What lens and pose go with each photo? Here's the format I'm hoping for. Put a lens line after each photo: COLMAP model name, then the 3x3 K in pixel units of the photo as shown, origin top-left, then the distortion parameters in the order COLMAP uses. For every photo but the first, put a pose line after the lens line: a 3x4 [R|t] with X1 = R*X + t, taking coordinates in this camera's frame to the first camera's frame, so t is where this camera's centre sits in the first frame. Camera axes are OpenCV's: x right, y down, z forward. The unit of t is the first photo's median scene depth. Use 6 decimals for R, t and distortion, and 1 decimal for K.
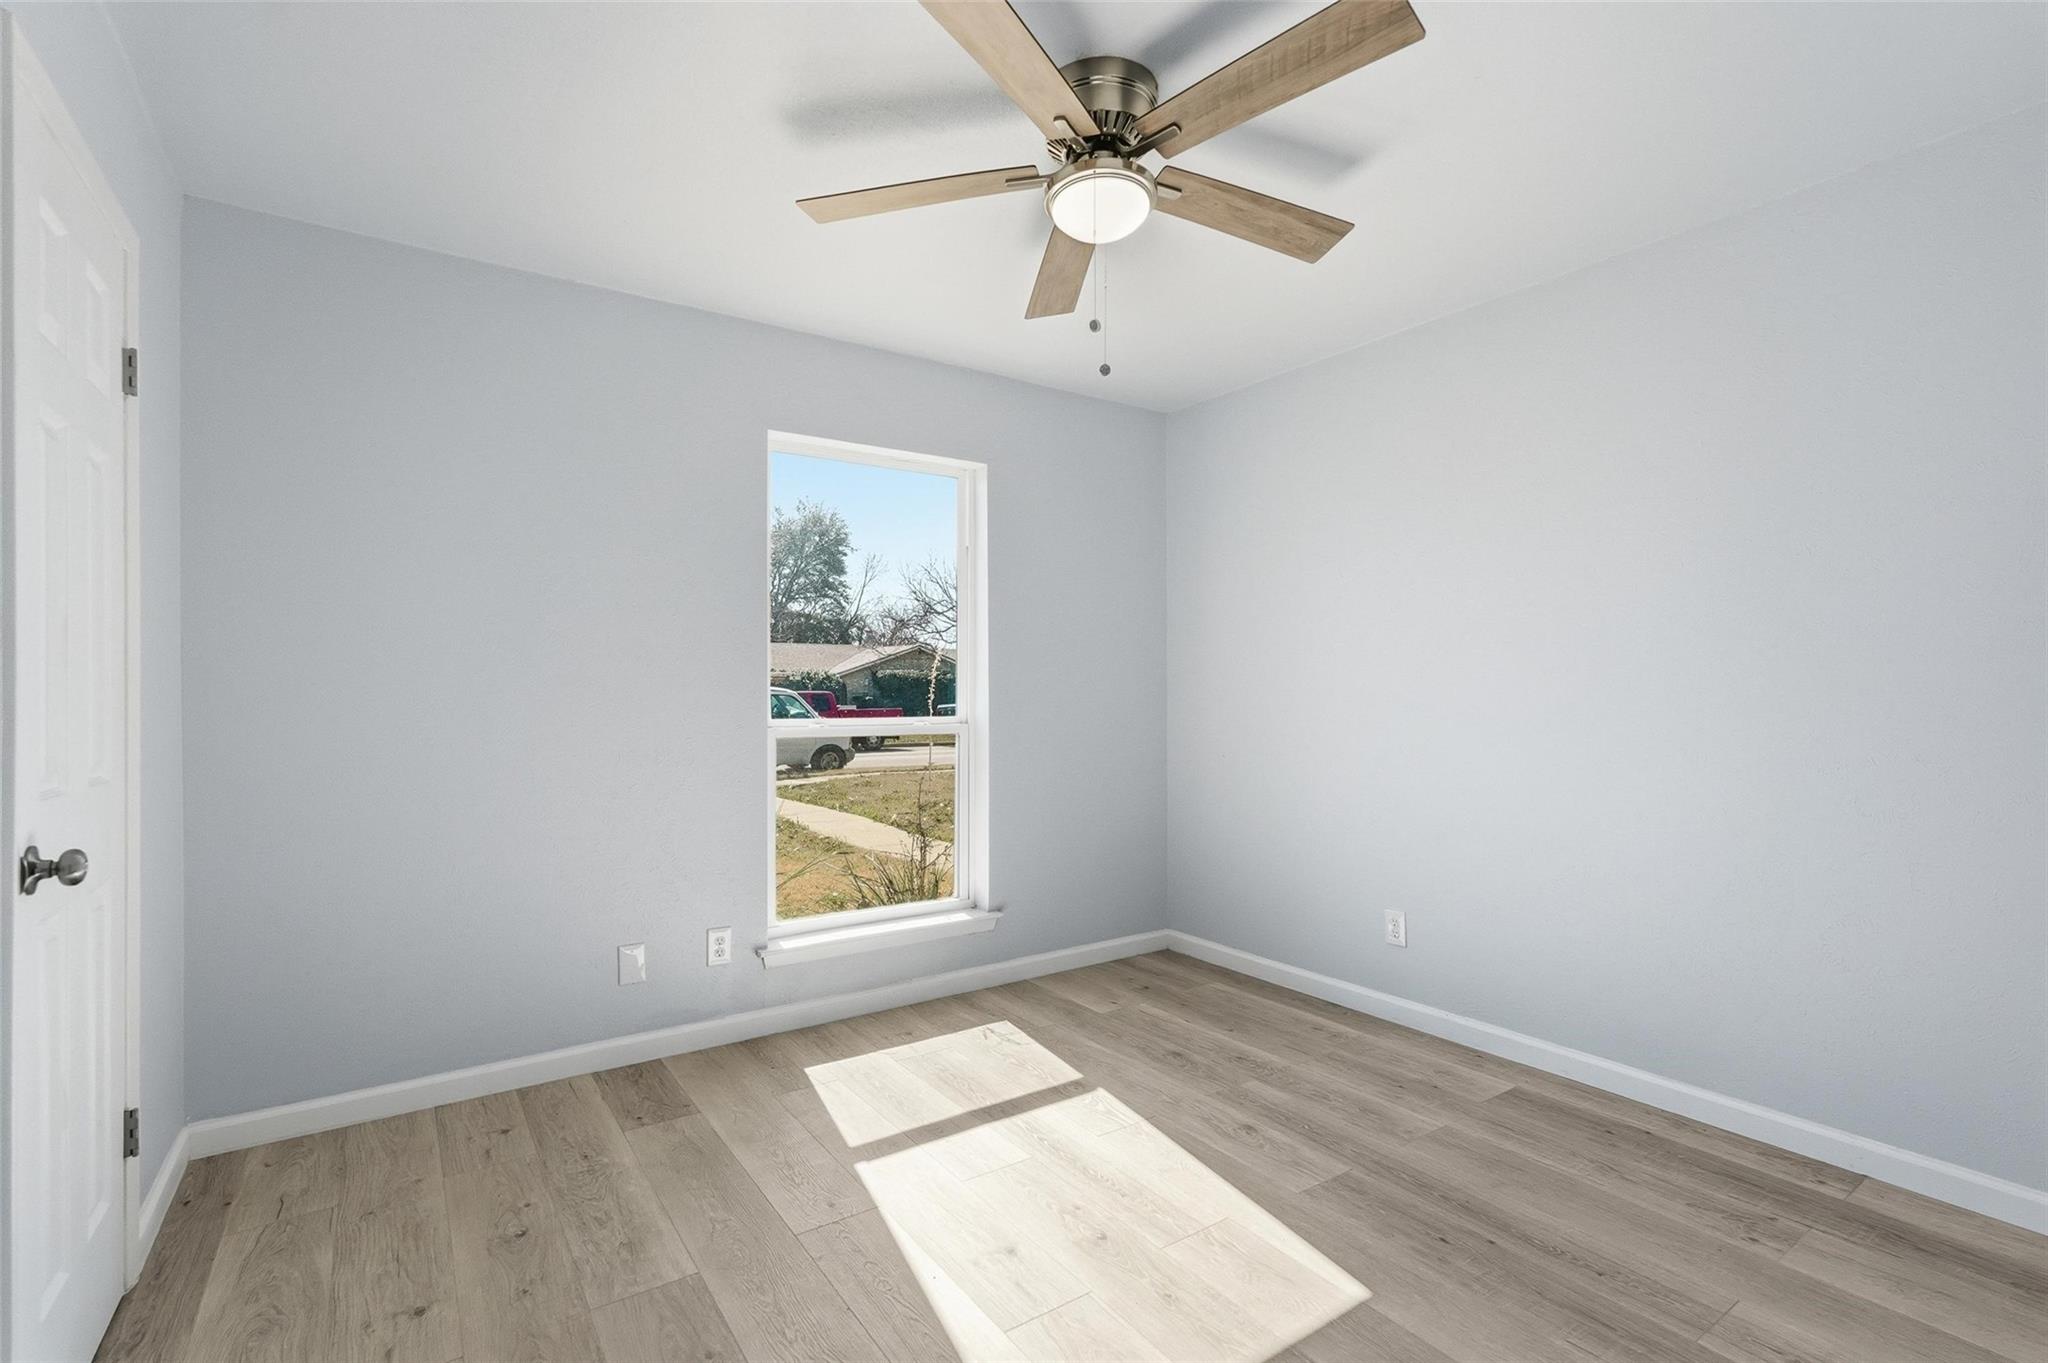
lens RADIAL K [[947.4, 0, 1024.0], [0, 947.4, 681.5], [0, 0, 1]] dist [0.001384, 0.000075]
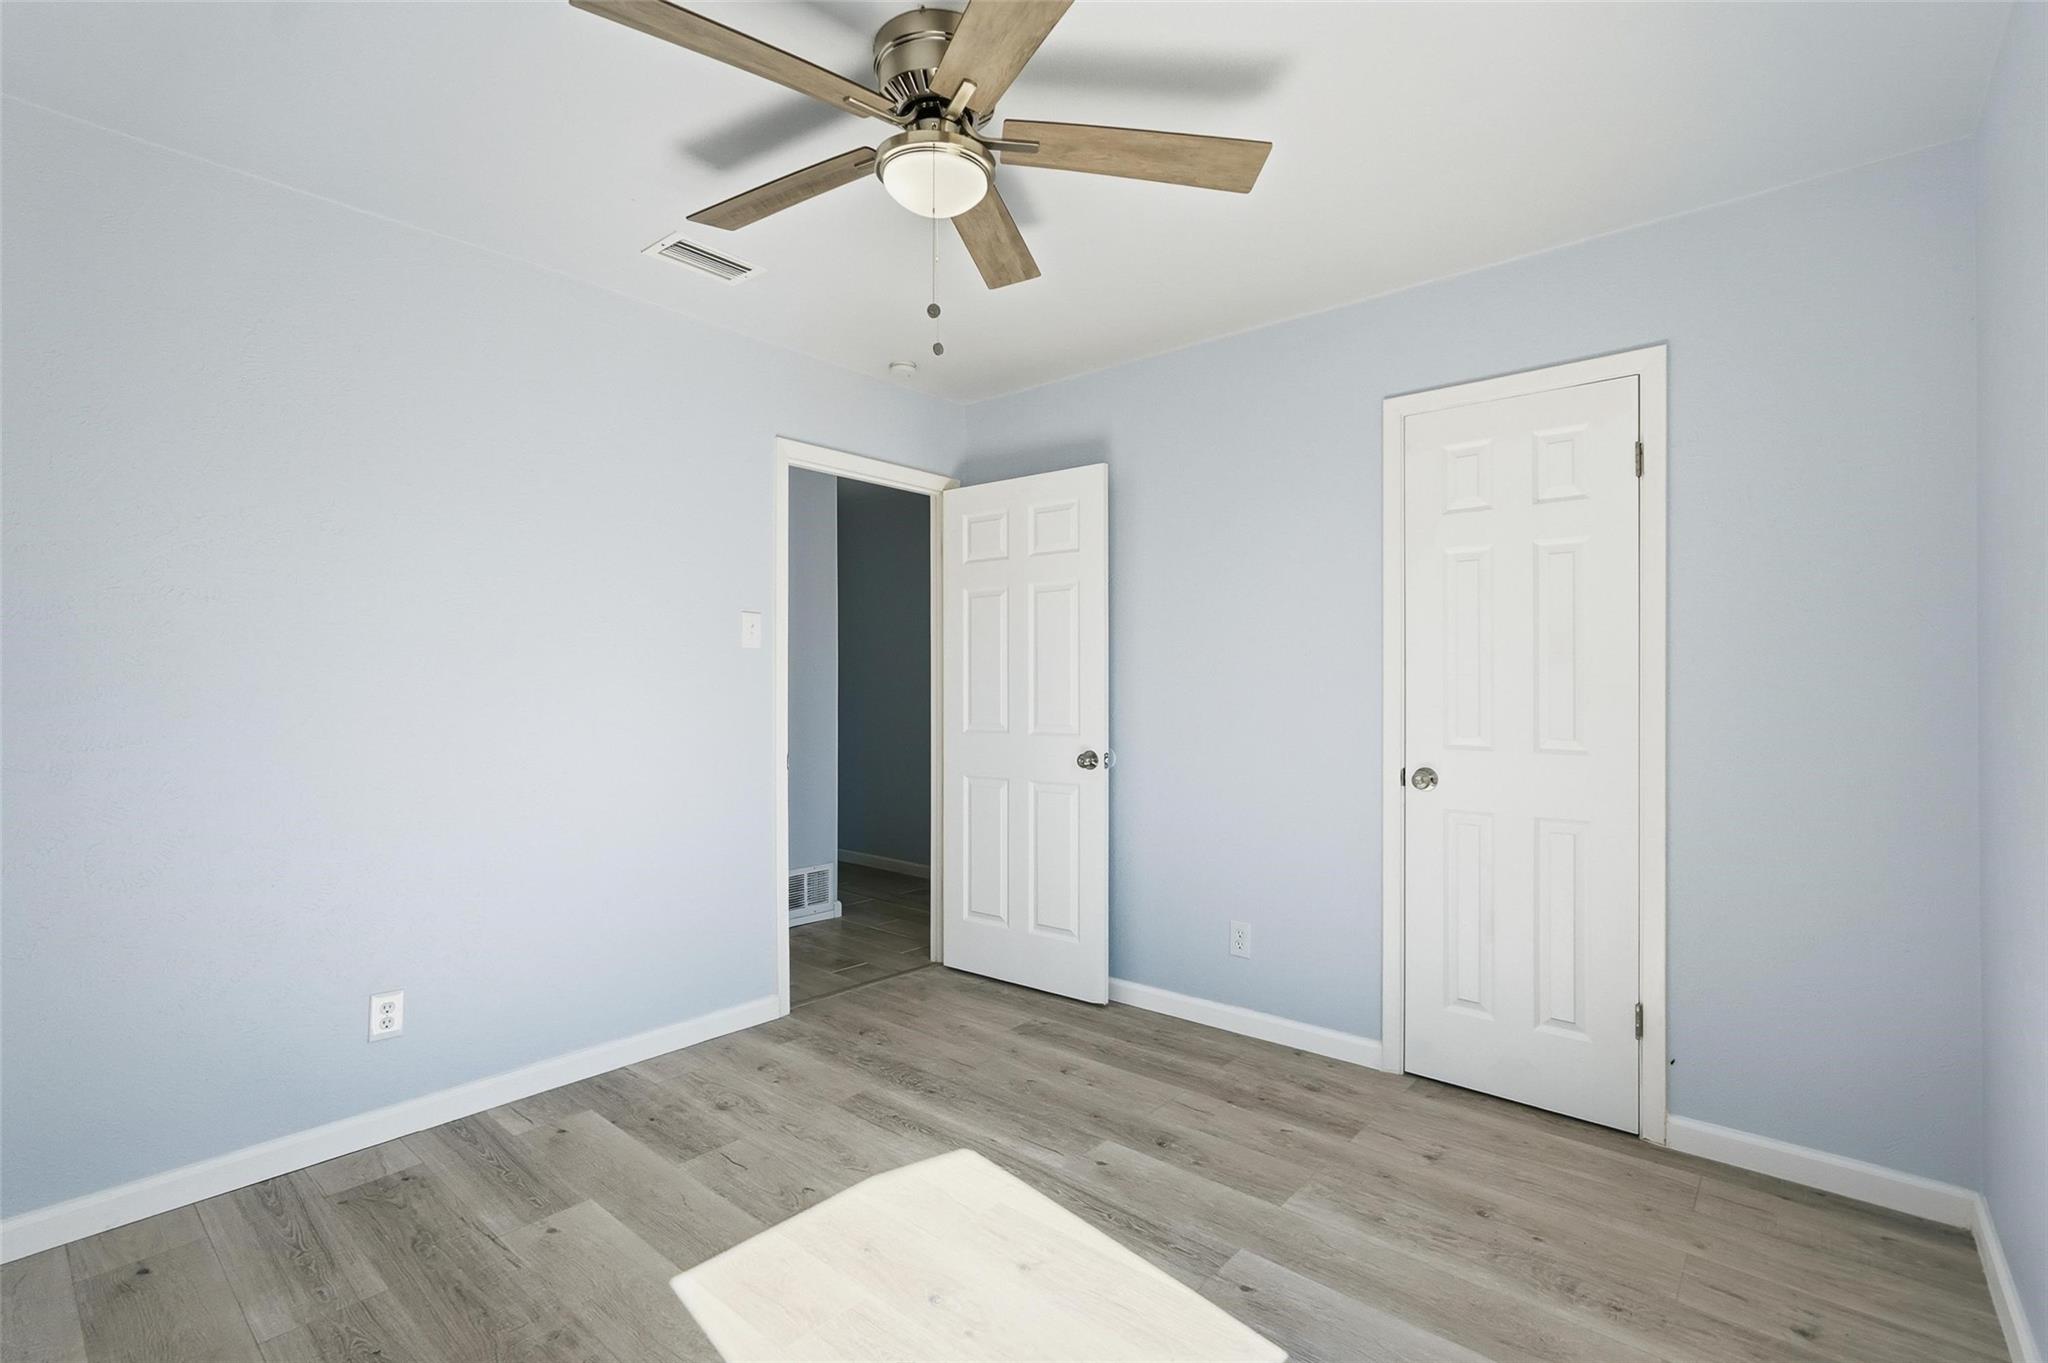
lens RADIAL K [[947.4, 0, 1024.0], [0, 947.4, 681.5], [0, 0, 1]] dist [0.001384, 0.000075]
pose [[-0.968692, -0.000974, -0.248263, 0.227071], [0.001930, 0.999933, -0.011451, 0.002538], [0.248257, -0.011572, -0.968625, 1.922615]]
